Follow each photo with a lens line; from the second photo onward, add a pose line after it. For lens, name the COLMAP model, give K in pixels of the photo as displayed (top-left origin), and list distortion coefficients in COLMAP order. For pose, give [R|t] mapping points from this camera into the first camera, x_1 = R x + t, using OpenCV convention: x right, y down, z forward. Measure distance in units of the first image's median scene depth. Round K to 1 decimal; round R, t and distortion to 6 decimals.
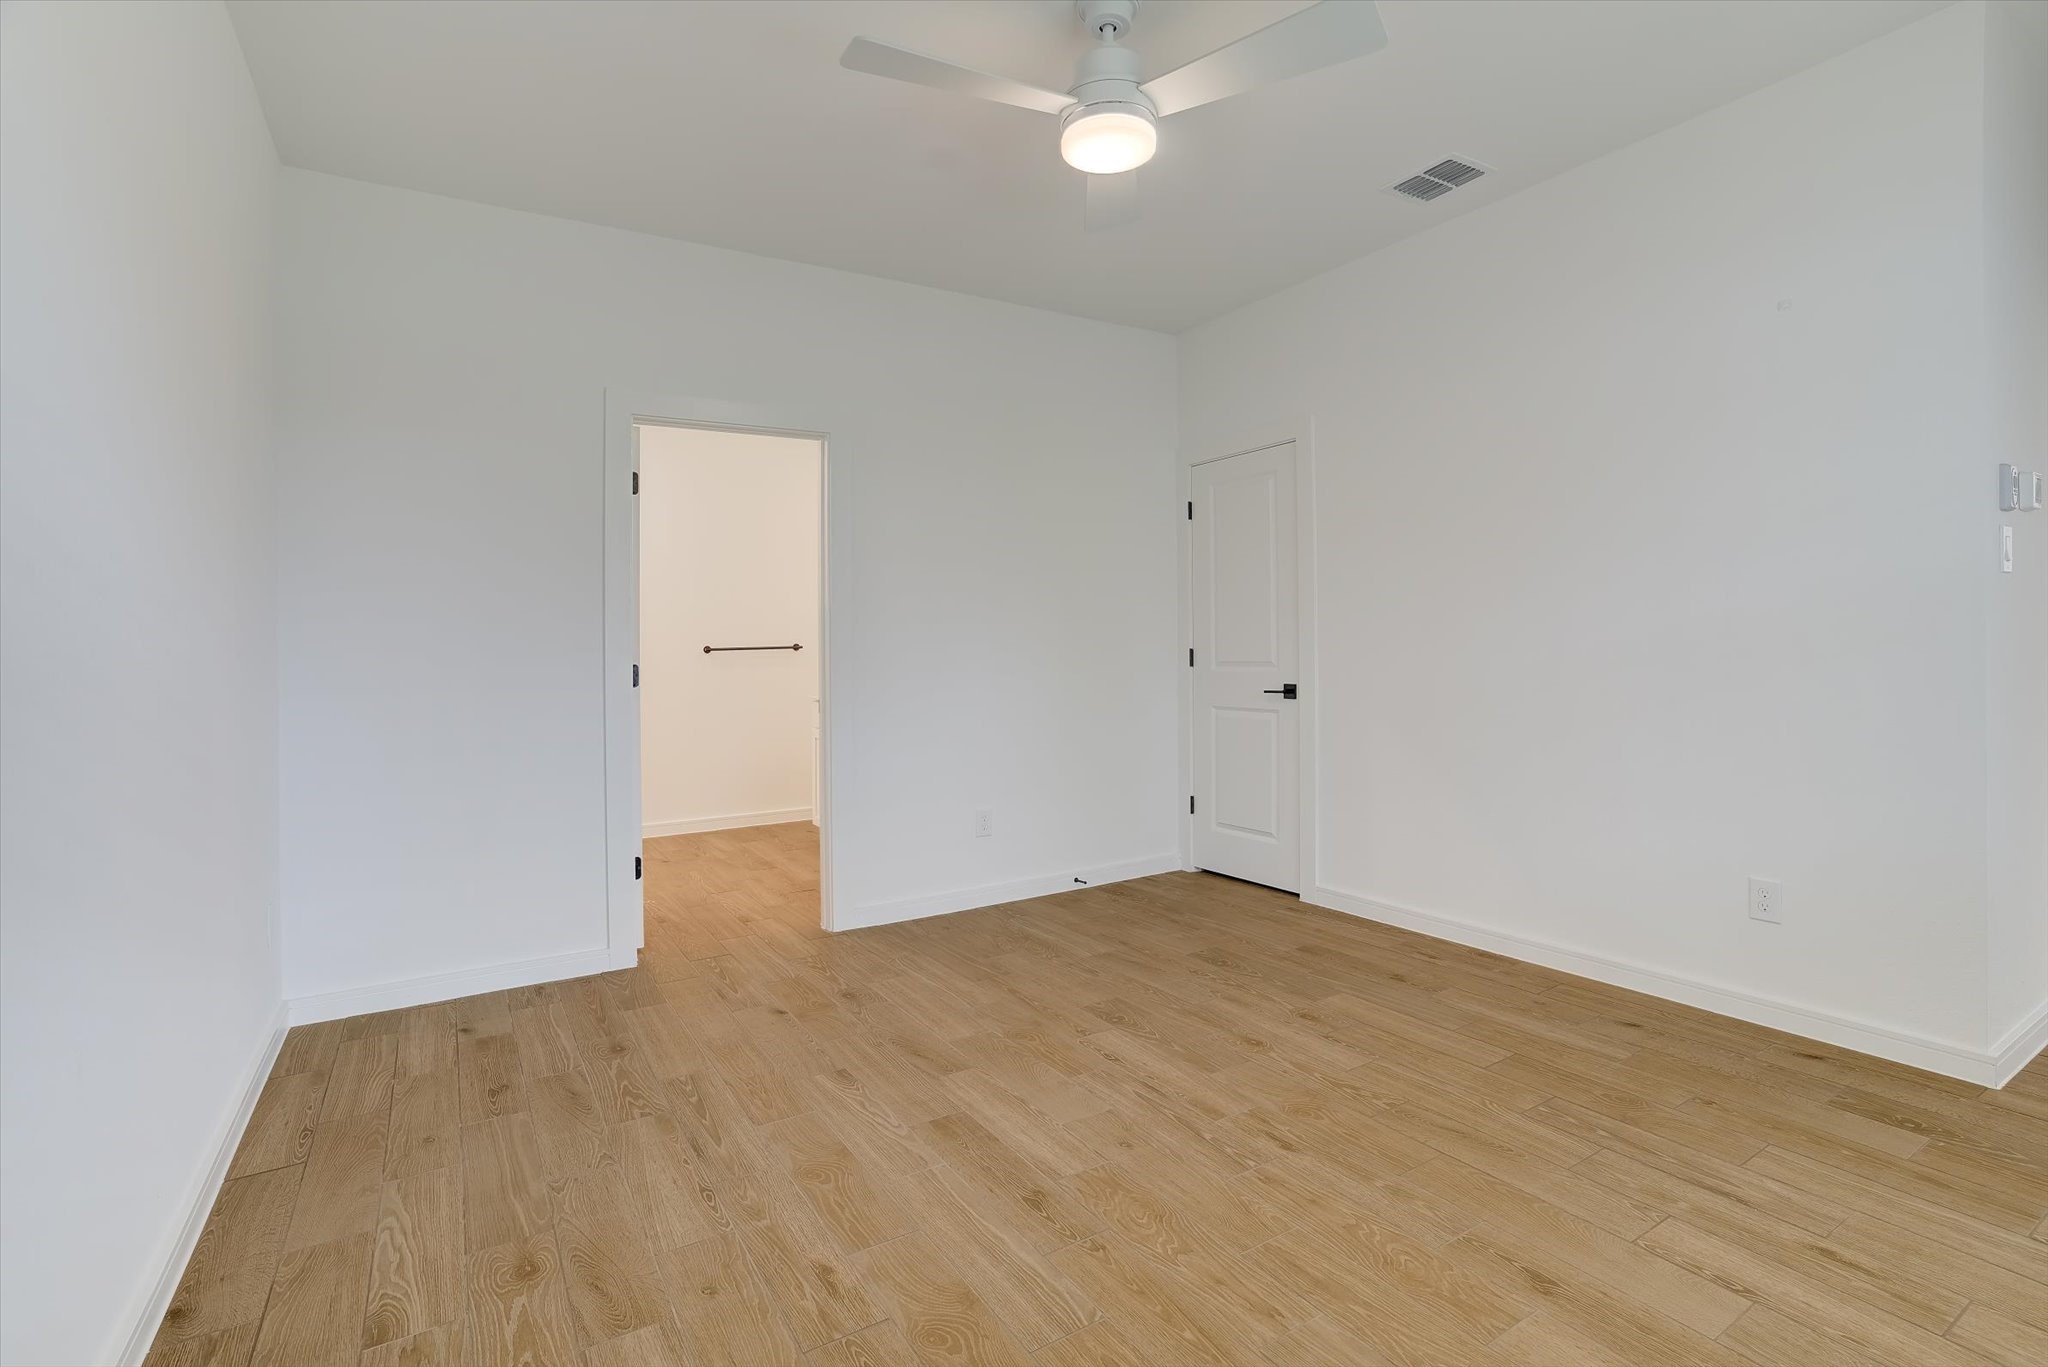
lens RADIAL K [[939.5, 0, 1026.3], [0, 939.5, 673.7], [0, 0, 1]] dist [-0.003964, 0.001860]
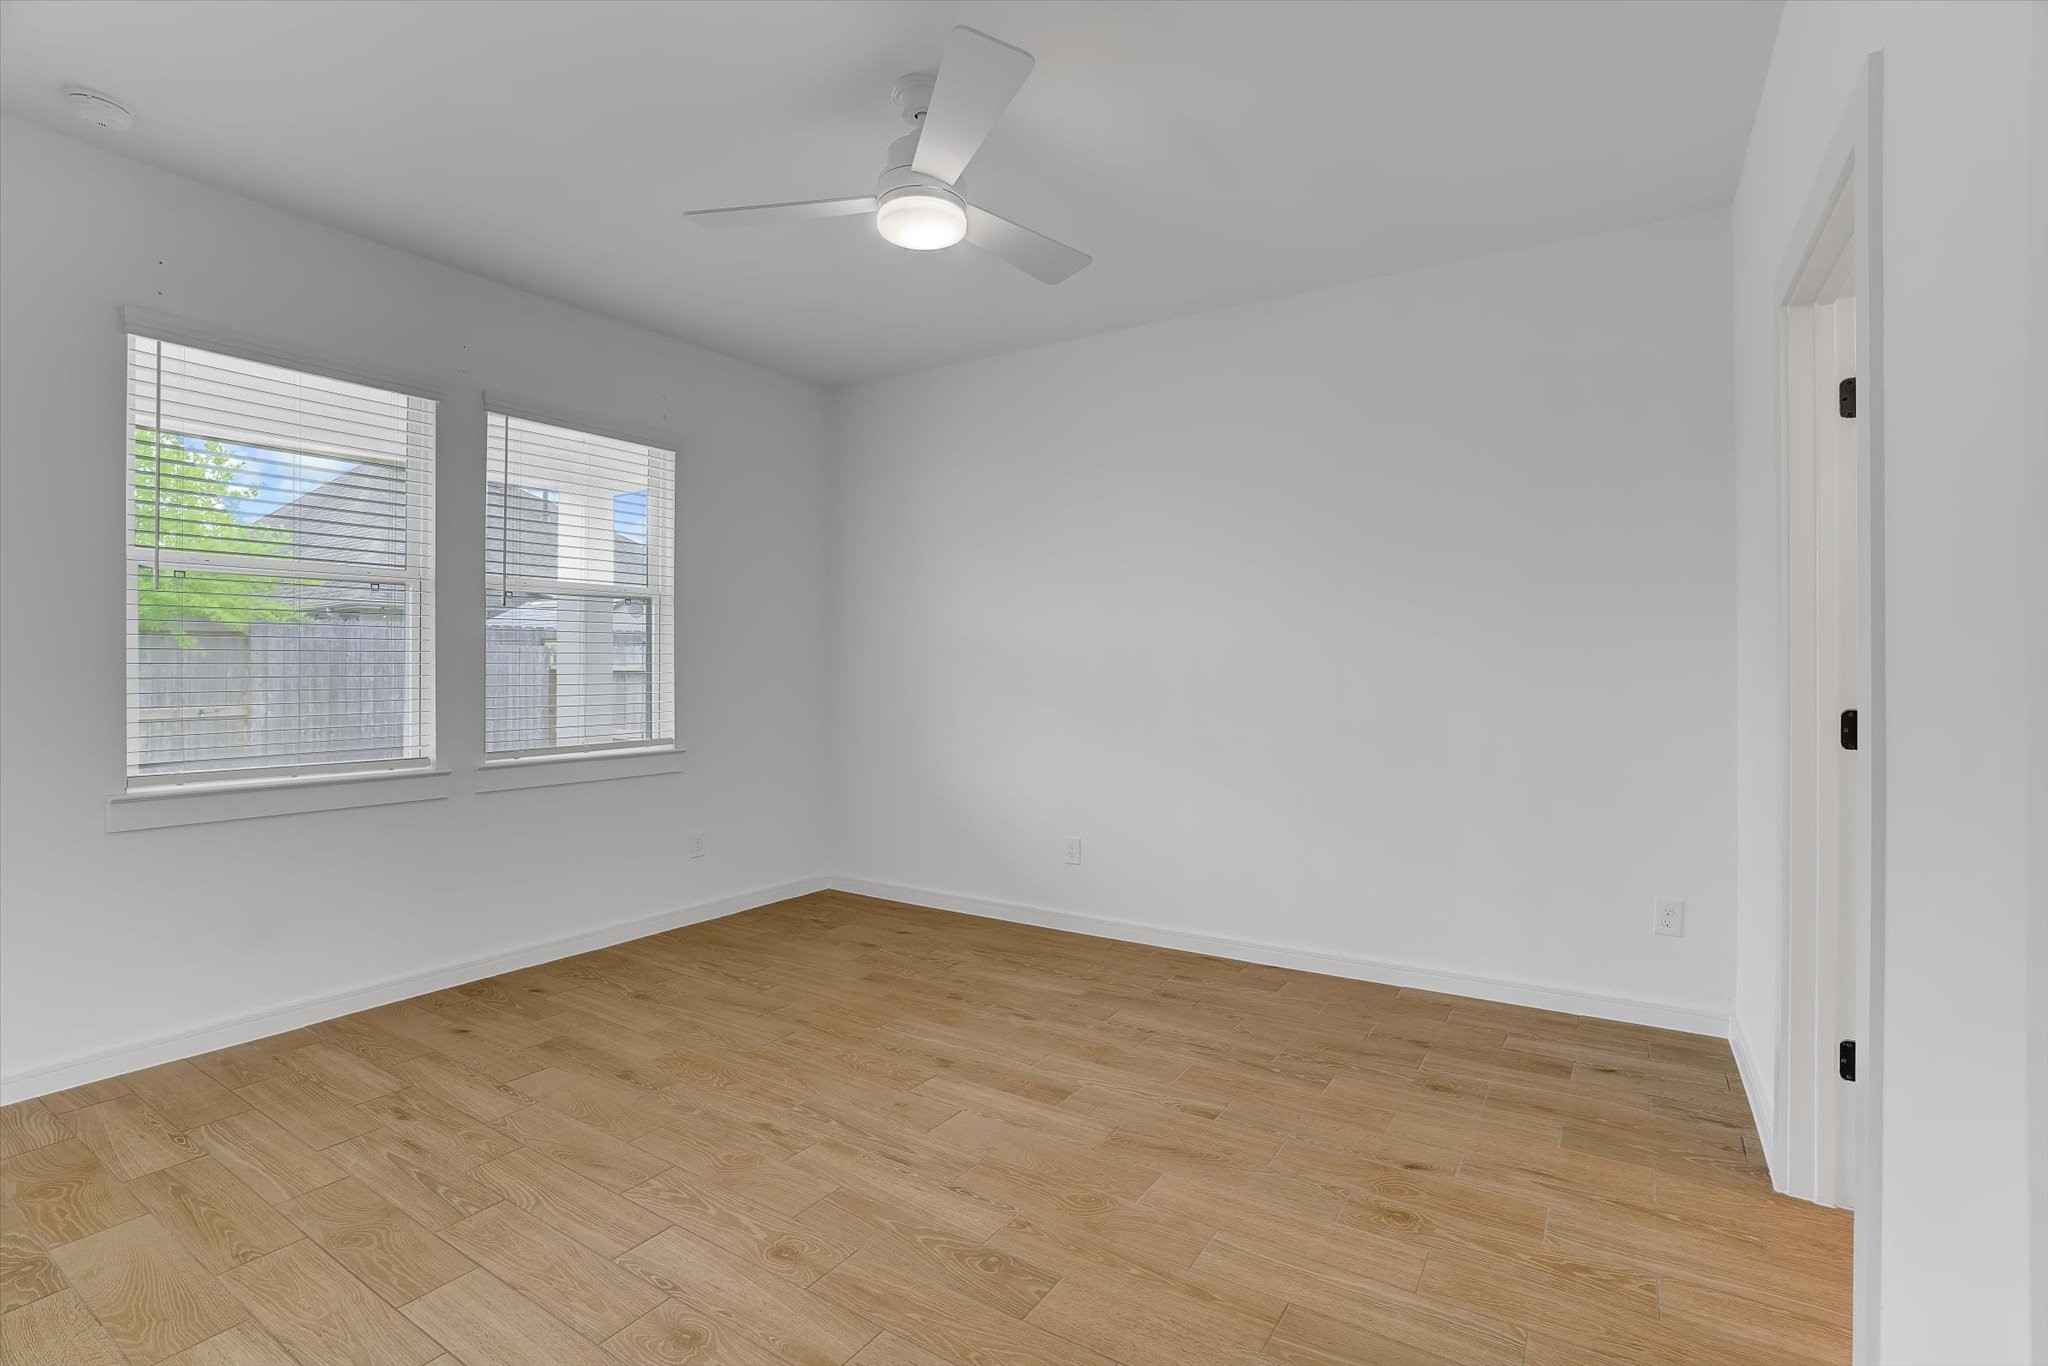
lens RADIAL K [[939.5, 0, 1021.7], [0, 939.5, 672.2], [0, 0, 1]] dist [-0.003964, 0.001860]
pose [[-0.902487, 0.021885, -0.430160, 0.399175], [0.009497, 0.999477, 0.030924, -0.074098], [0.430612, 0.023823, -0.902223, 1.811776]]
